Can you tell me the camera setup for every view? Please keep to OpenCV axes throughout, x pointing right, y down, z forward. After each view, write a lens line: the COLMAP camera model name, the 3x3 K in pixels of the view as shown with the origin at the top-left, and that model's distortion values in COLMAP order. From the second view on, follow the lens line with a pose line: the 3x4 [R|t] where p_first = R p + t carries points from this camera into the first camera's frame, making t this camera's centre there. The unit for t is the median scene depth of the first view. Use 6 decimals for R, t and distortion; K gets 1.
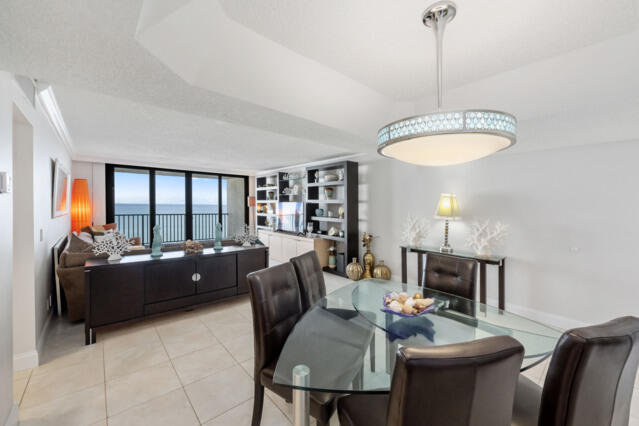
lens RADIAL K [[257.1, 0, 316.1], [0, 257.1, 209.1], [0, 0, 1]] dist [0.002138, 0.000122]
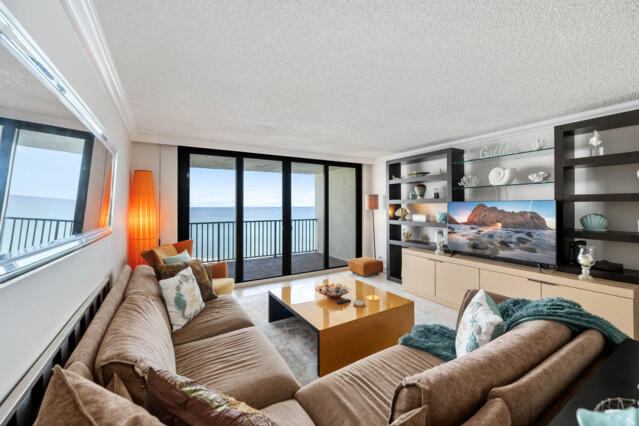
lens RADIAL K [[260.5, 0, 317.6], [0, 260.5, 199.2], [0, 0, 1]] dist [-0.001901, -0.000139]
pose [[0.985310, -0.016841, -0.169944, -0.329068], [0.009430, 0.998973, -0.044319, -0.008939], [0.170516, 0.042066, 0.984457, 0.382214]]
